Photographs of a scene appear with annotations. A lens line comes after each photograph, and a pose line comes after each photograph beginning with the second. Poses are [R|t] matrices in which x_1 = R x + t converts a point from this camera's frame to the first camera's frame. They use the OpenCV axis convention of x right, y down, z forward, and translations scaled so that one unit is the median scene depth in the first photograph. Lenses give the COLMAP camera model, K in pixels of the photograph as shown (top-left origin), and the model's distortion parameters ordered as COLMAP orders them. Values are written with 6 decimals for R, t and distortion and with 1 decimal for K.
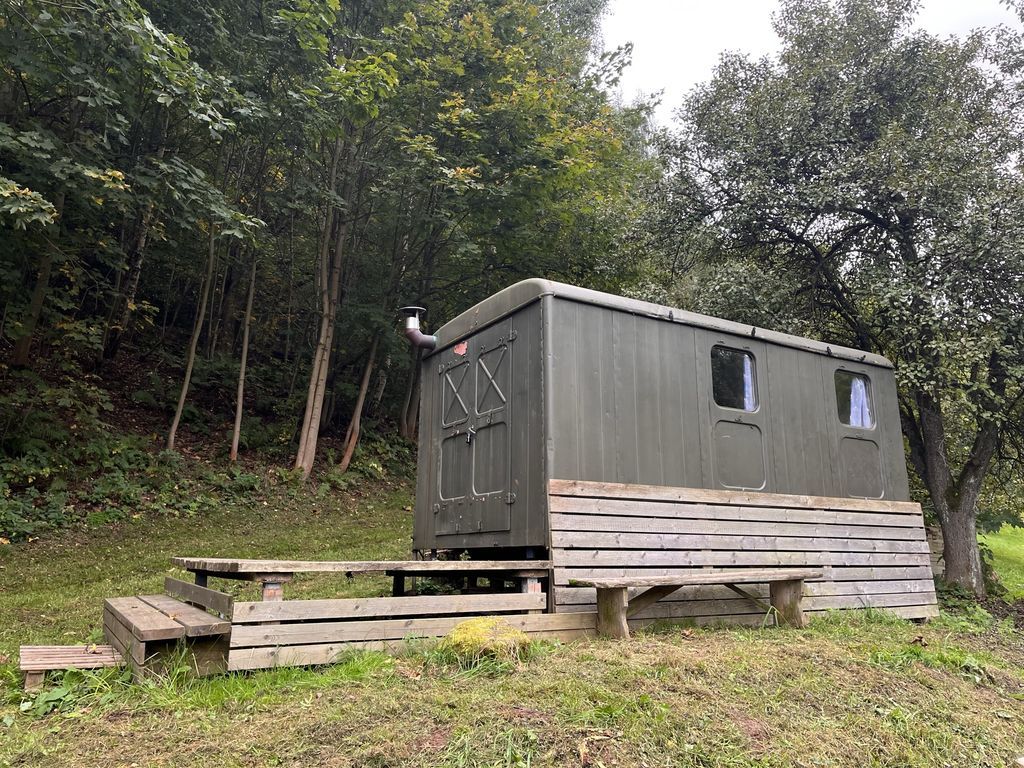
lens RADIAL K [[757.7, 0, 511.9], [0, 757.7, 382.2], [0, 0, 1]] dist [-0.009363, -0.058154]
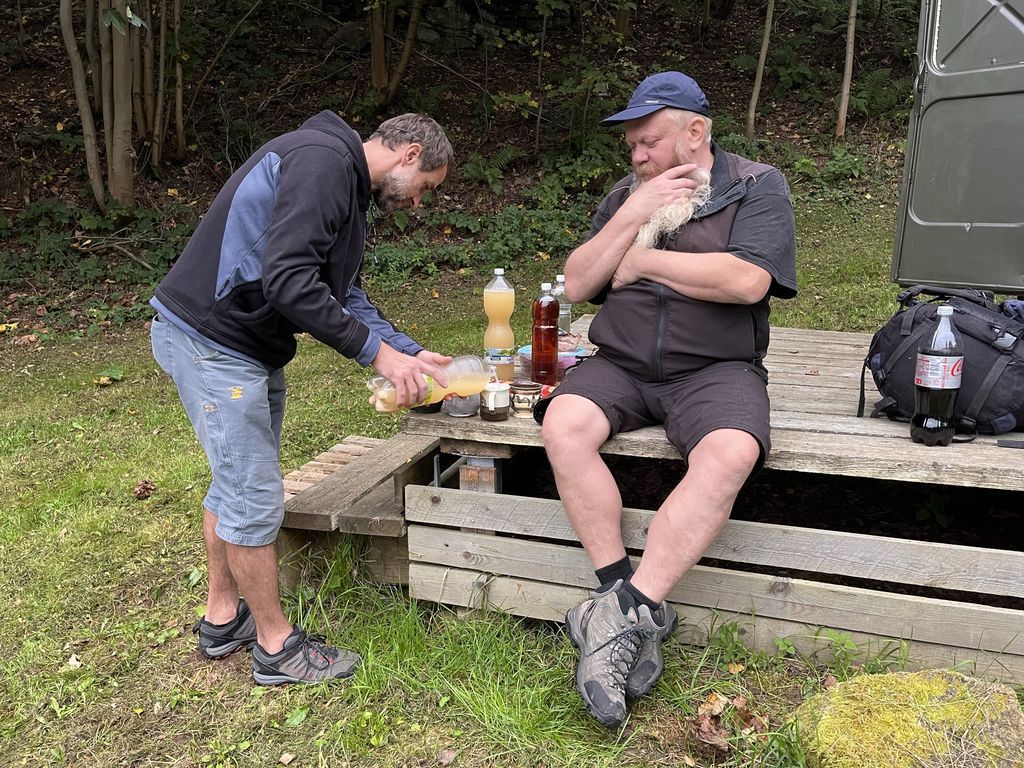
lens RADIAL K [[757.7, 0, 514.6], [0, 757.7, 385.6], [0, 0, 1]] dist [-0.009363, -0.058154]
pose [[0.643263, 0.163539, -0.747976, 0.060671], [0.170409, 0.921837, 0.348105, 0.047060], [0.746441, -0.351385, 0.565115, 0.685601]]
